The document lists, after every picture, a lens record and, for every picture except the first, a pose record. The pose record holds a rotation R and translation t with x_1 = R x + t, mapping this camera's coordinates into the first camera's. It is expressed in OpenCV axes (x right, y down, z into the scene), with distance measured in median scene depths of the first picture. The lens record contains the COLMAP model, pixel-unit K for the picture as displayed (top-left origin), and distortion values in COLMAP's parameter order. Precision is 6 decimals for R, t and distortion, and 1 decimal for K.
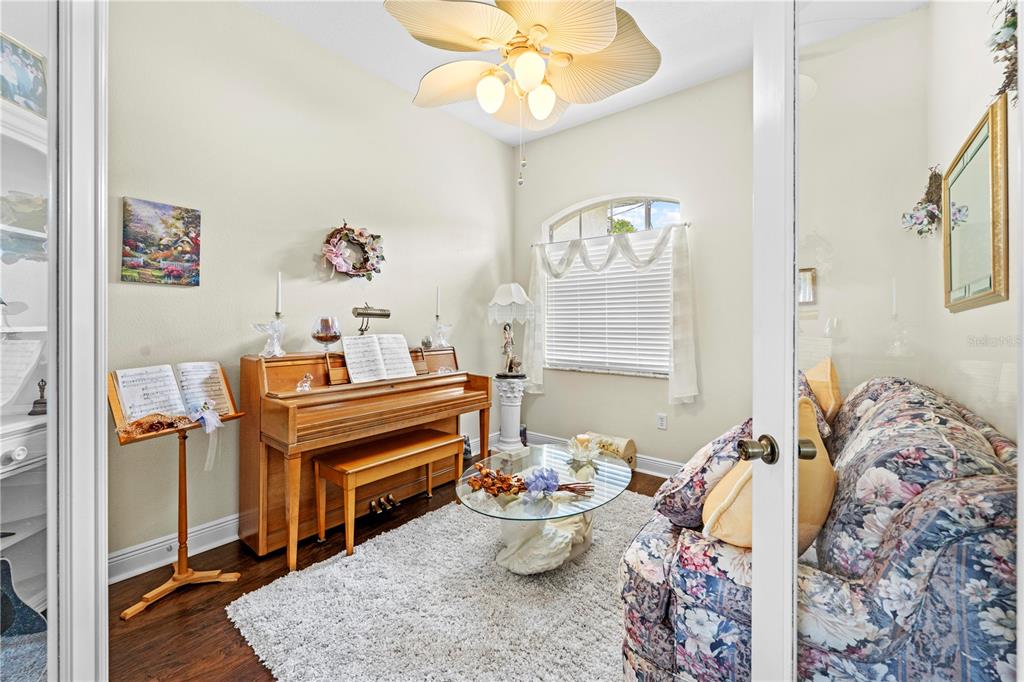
lens RADIAL K [[417.2, 0, 511.6], [0, 417.2, 325.4], [0, 0, 1]] dist [-0.001021, 0.000156]
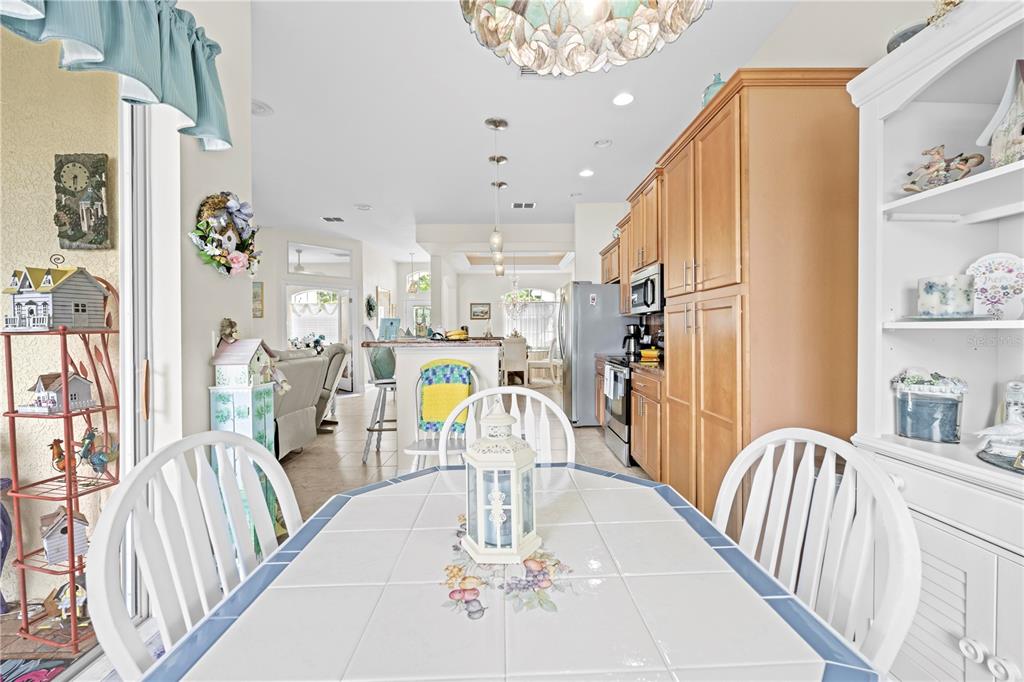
lens RADIAL K [[409.2, 0, 512.0], [0, 409.2, 341.0], [0, 0, 1]] dist [-0.000872, -0.000018]
pose [[0.775148, -0.021735, 0.631406, -0.794944], [0.012926, 0.999744, 0.018545, 0.031619], [-0.631648, -0.006213, 0.775230, -3.120434]]
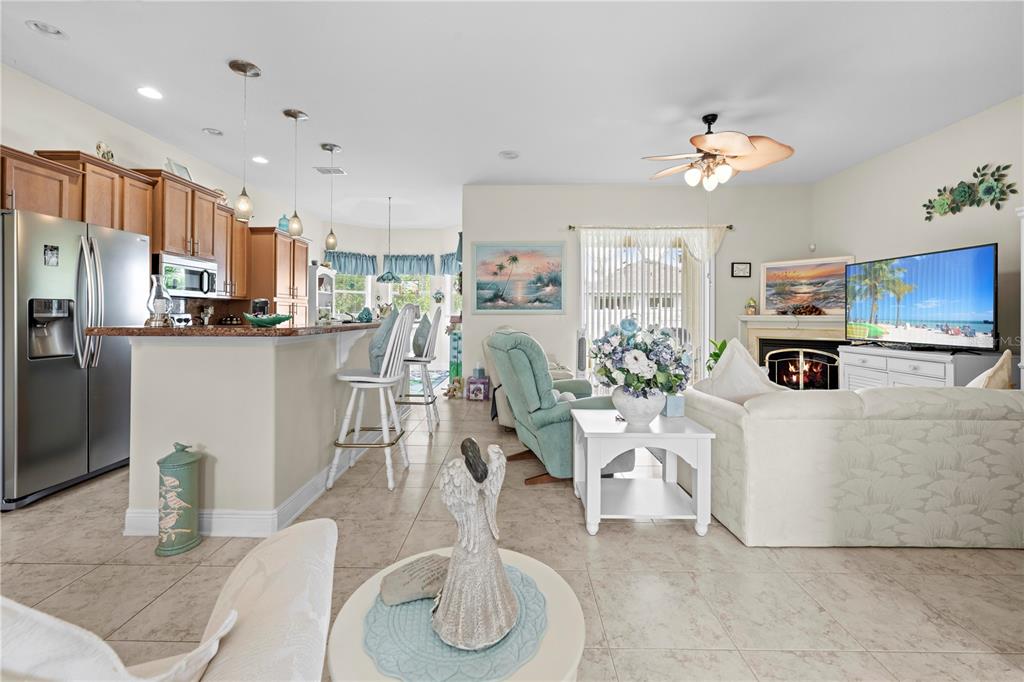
lens RADIAL K [[423.2, 0, 511.7], [0, 423.2, 310.5], [0, 0, 1]] dist [0.001078, 0.000218]
pose [[-0.787436, -0.012083, -0.616278, 0.555156], [-0.010252, 0.999926, -0.006506, 0.015798], [0.616311, 0.001195, -0.787502, -0.103308]]
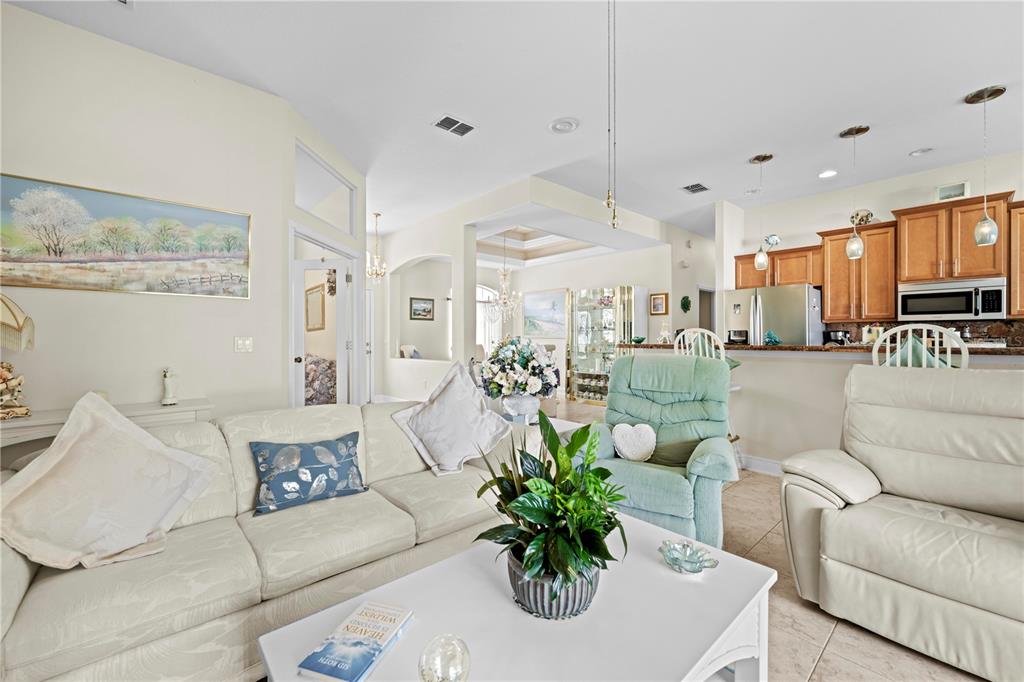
lens RADIAL K [[414.1, 0, 512.0], [0, 414.1, 341.0], [0, 0, 1]] dist [-0.000066, 0.000090]
pose [[0.169622, -0.012195, 0.985434, -1.379102], [0.007749, 0.999909, 0.011040, 0.013437], [-0.985479, 0.005763, 0.169701, -0.844887]]
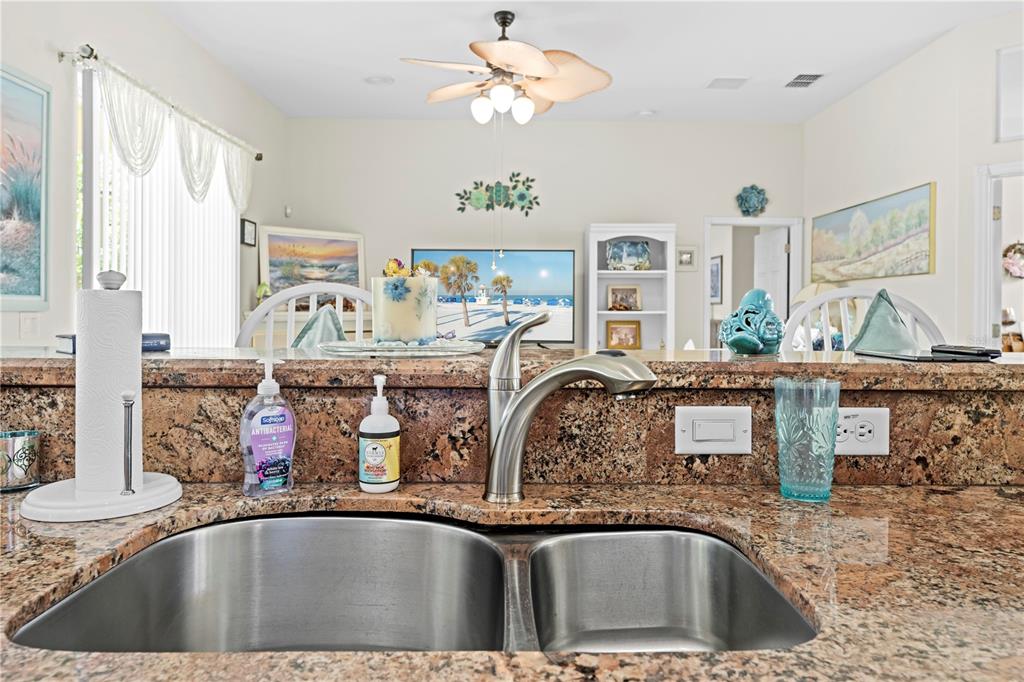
lens RADIAL K [[696.5, 0, 515.9], [0, 696.5, 314.1], [0, 0, 1]] dist [-0.001361, -0.001461]
pose [[0.629061, 0.002389, -0.777352, 0.376603], [-0.007899, 0.999963, -0.003320, 0.021973], [0.777316, 0.008229, 0.629057, -1.892518]]
